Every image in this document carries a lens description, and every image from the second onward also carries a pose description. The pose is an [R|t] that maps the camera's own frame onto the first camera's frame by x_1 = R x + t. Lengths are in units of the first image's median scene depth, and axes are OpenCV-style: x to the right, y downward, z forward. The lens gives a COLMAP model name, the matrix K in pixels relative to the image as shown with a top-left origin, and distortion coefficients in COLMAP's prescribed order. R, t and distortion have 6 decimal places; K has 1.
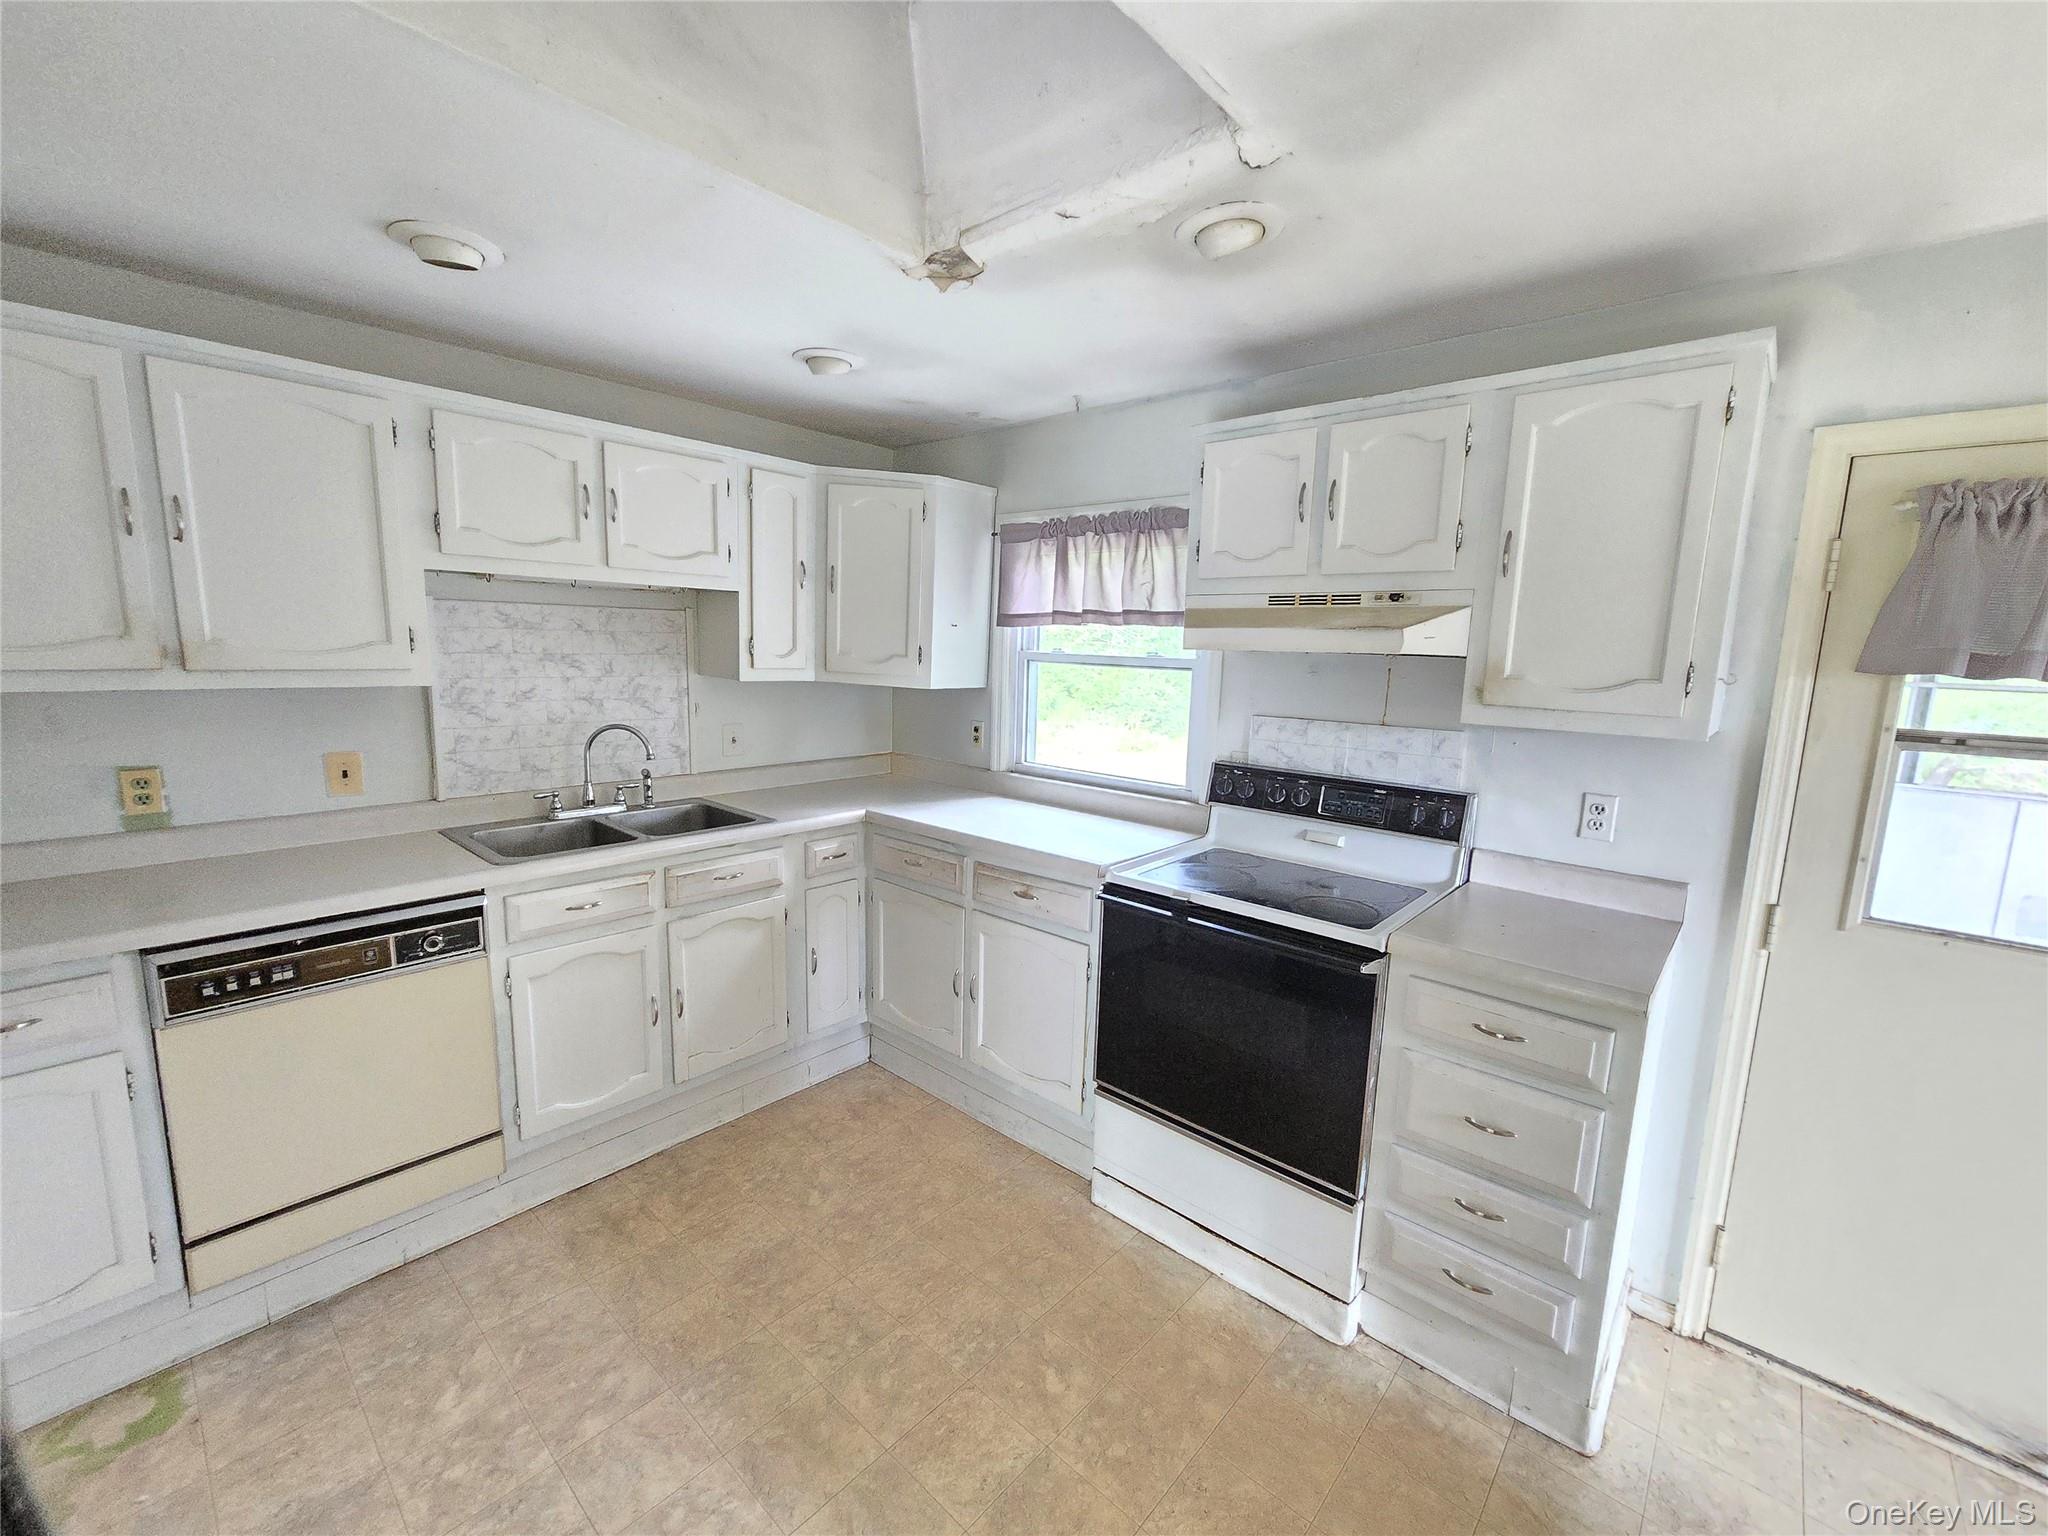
lens RADIAL K [[846.4, 0, 1024.1], [0, 846.4, 772.8], [0, 0, 1]] dist [0.002121, 0.000391]
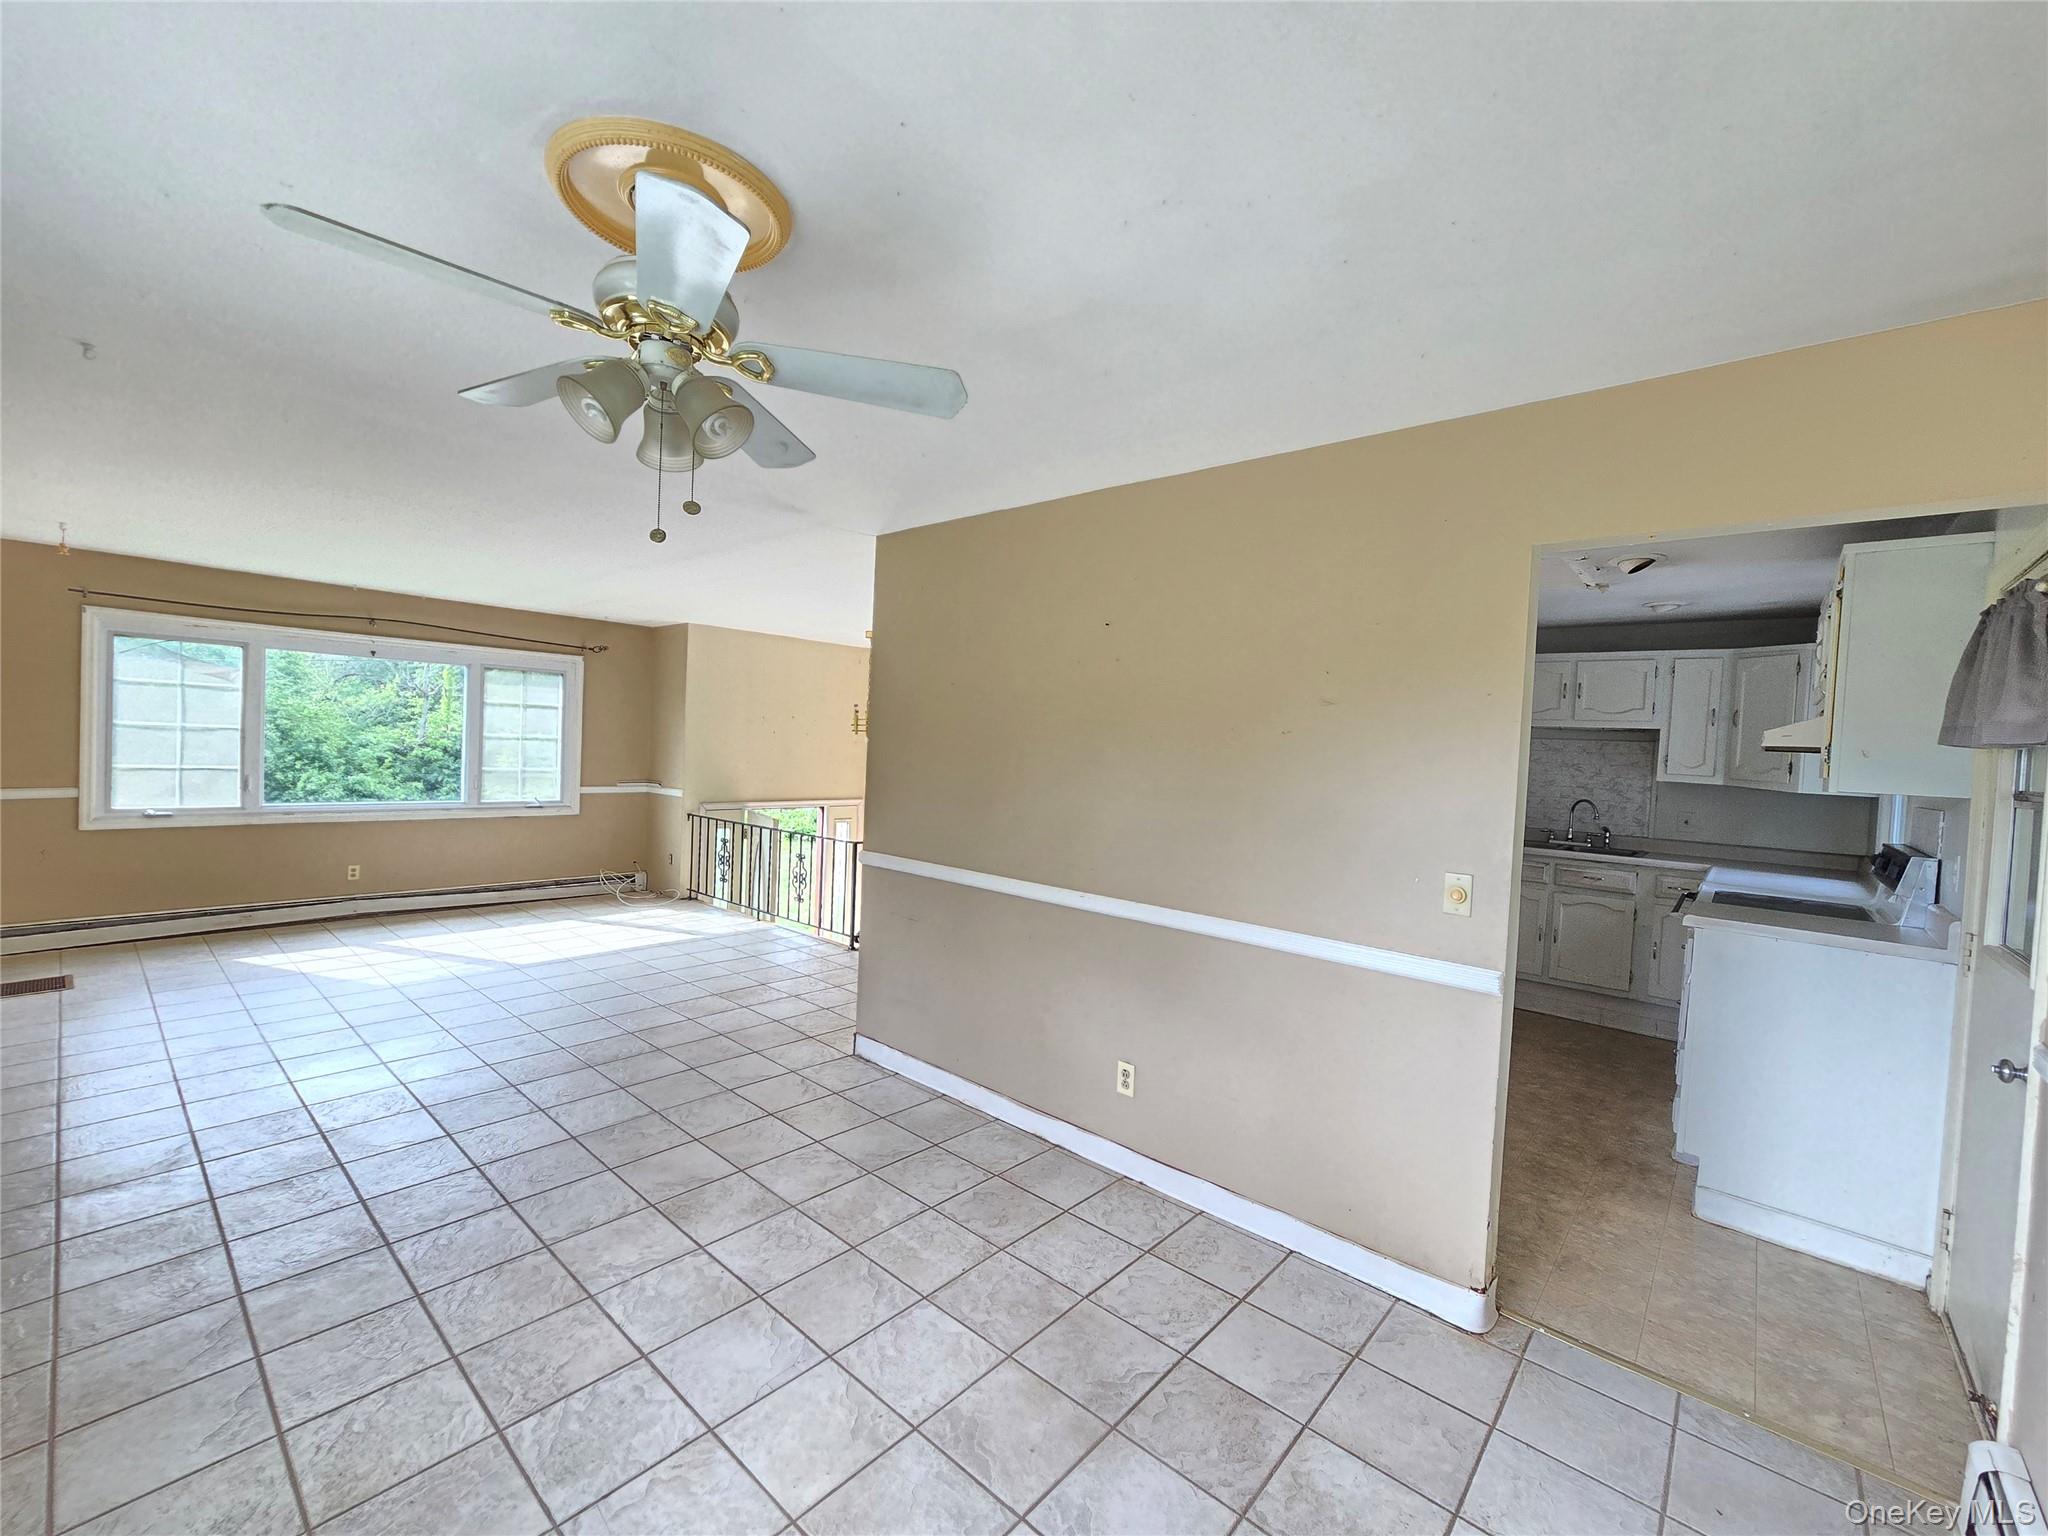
lens RADIAL K [[846.4, 0, 1024.1], [0, 846.4, 772.8], [0, 0, 1]] dist [0.002121, 0.000391]
pose [[0.021920, 0.008033, -0.999727, 1.596591], [-0.202590, 0.979258, 0.003426, 0.152002], [0.979018, 0.202460, 0.023093, -0.343048]]
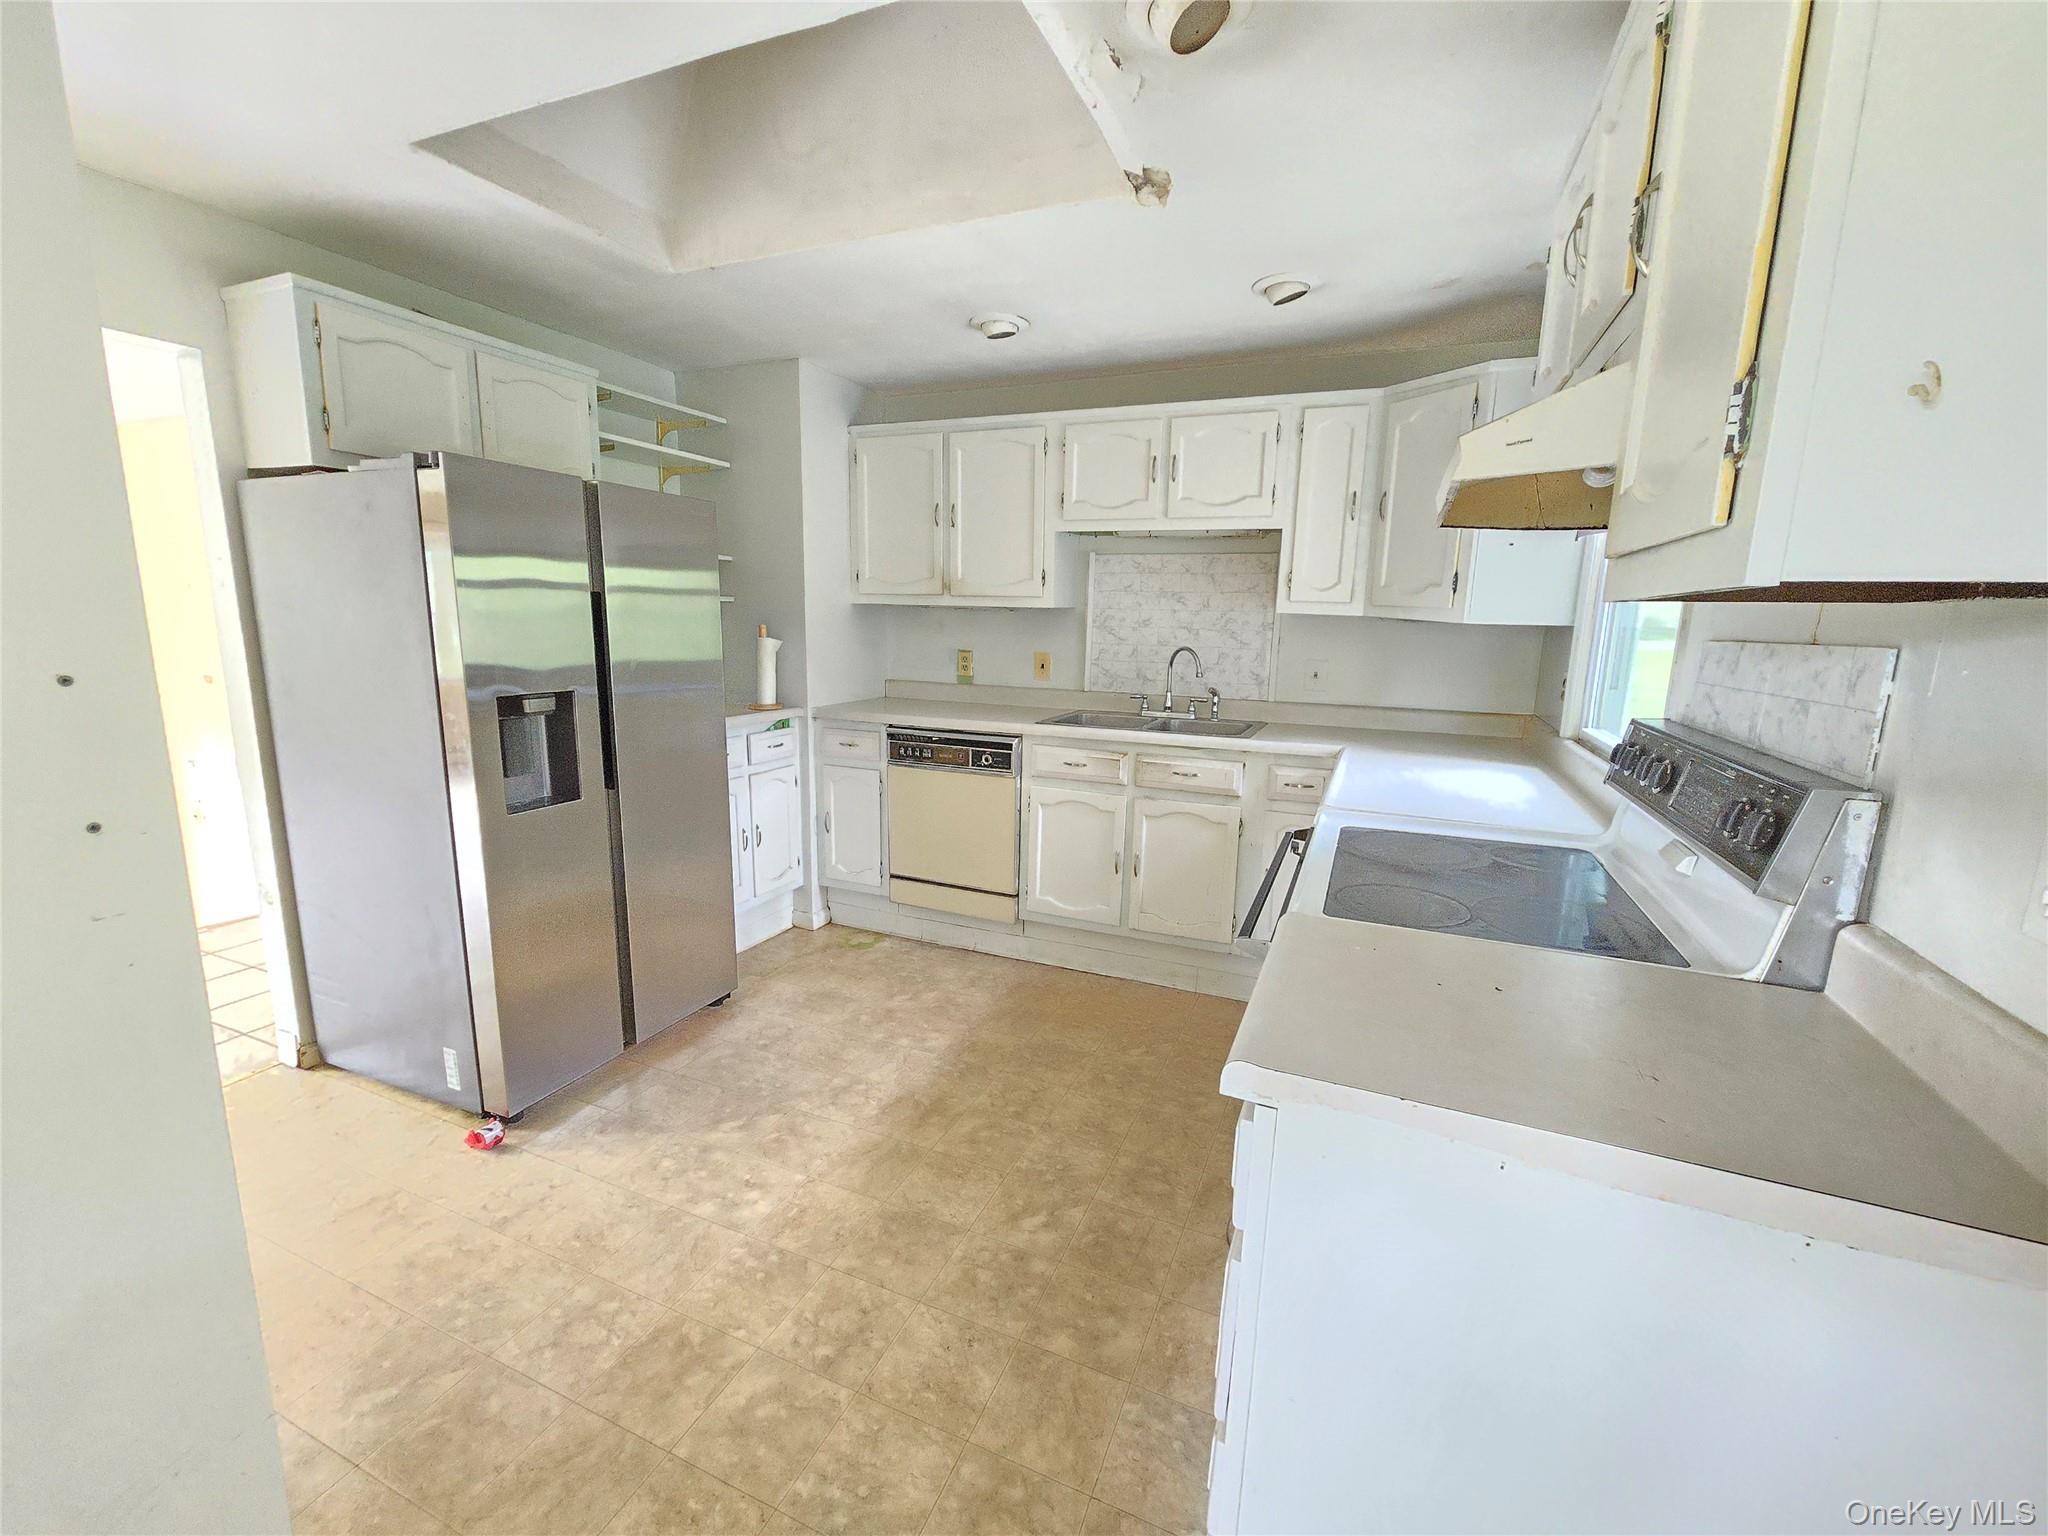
lens RADIAL K [[846.4, 0, 1024.1], [0, 846.4, 772.8], [0, 0, 1]] dist [0.002121, 0.000391]
pose [[0.325695, 0.155553, -0.932591, 0.714610], [-0.158843, 0.981356, 0.108213, 0.031156], [0.932036, 0.112892, 0.344331, 0.416874]]
